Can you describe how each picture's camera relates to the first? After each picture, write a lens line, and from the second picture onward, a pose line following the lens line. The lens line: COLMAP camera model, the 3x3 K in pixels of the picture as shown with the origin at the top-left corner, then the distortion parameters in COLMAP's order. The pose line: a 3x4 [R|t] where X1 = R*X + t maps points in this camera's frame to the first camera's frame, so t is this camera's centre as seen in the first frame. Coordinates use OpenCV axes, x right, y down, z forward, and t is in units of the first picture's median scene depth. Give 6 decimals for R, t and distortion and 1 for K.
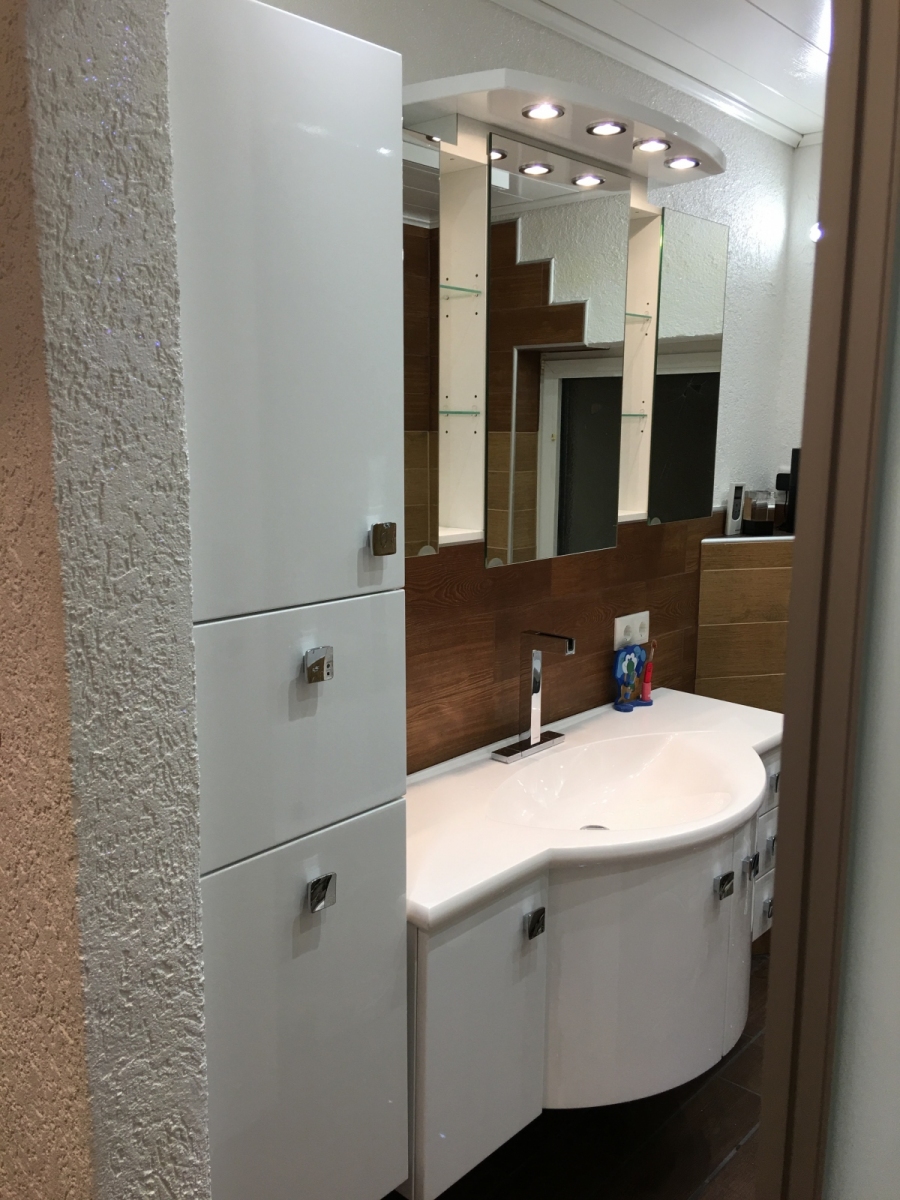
lens RADIAL K [[1026.6, 0, 450.7], [0, 1026.6, 601.5], [0, 0, 1]] dist [0.082348, -0.139325]
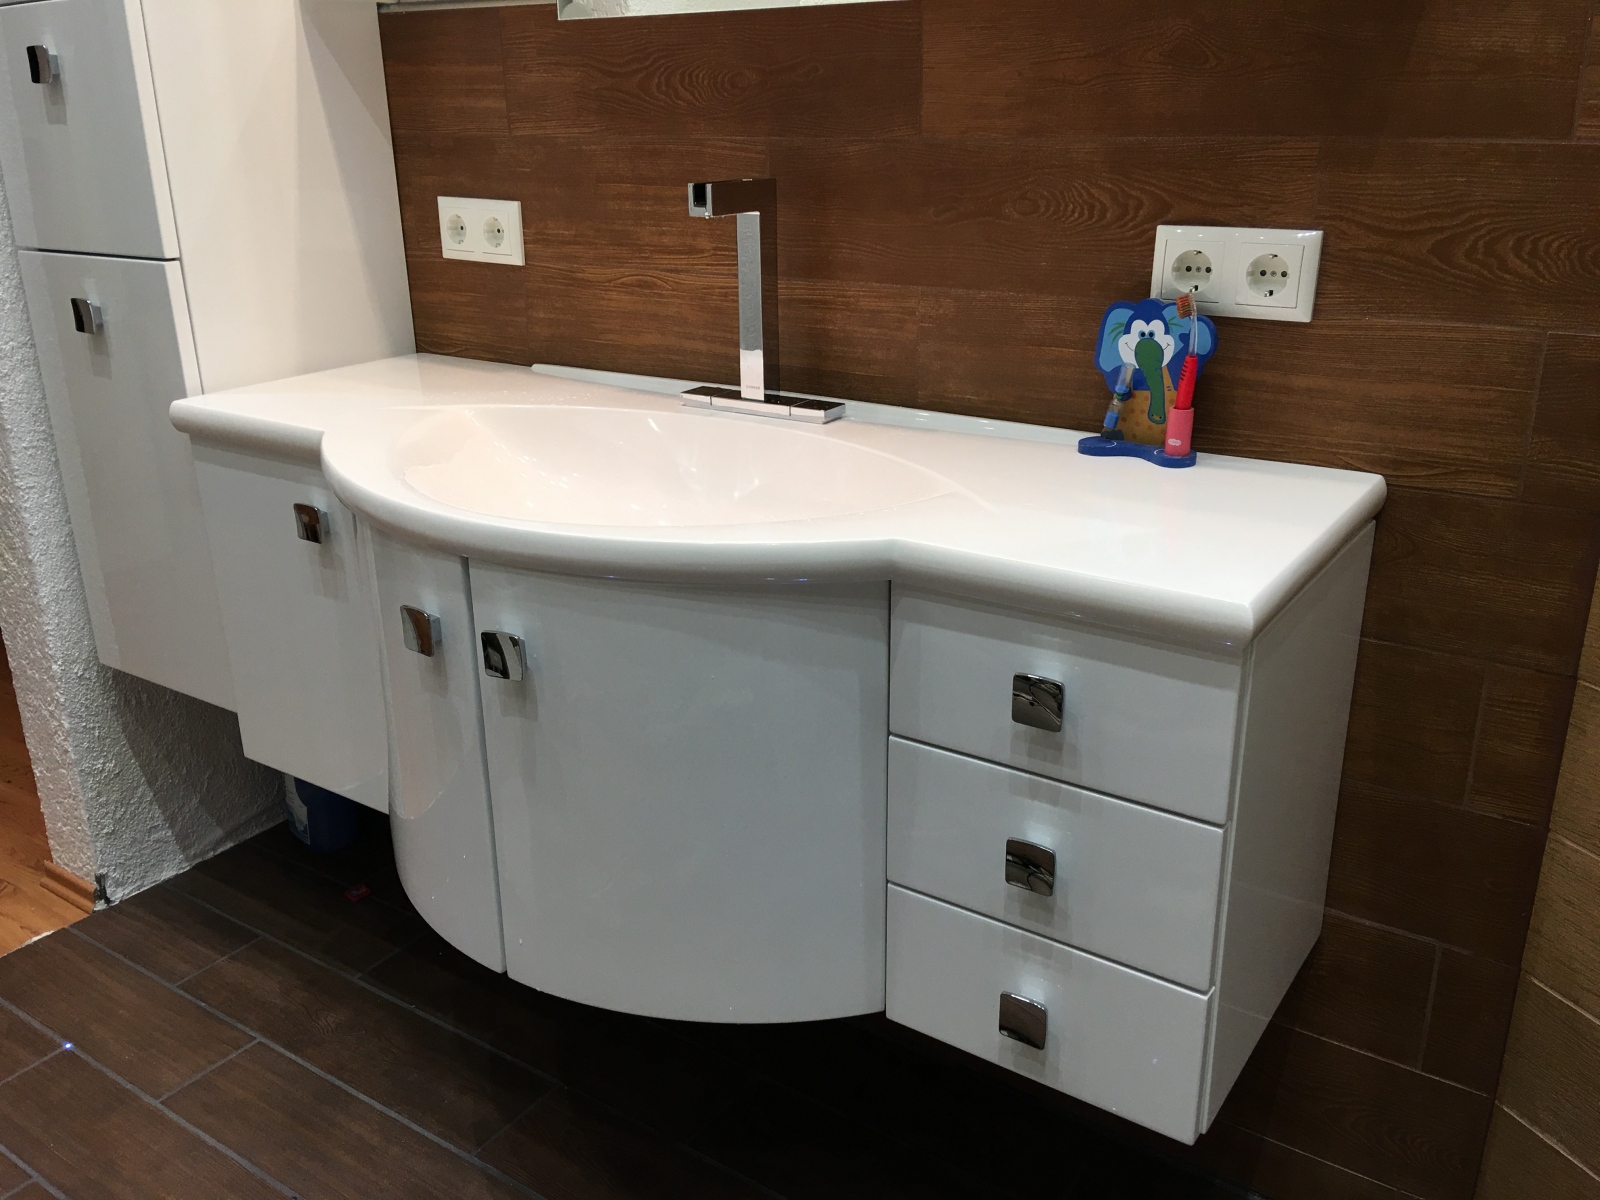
lens RADIAL K [[1368.8, 0, 795.8], [0, 1368.8, 606.9], [0, 0, 1]] dist [0.082348, -0.139325]
pose [[0.117868, 0.331495, -0.936065, 0.734863], [-0.159141, 0.936758, 0.311702, 0.011223], [0.980195, 0.112227, 0.163168, 0.844024]]
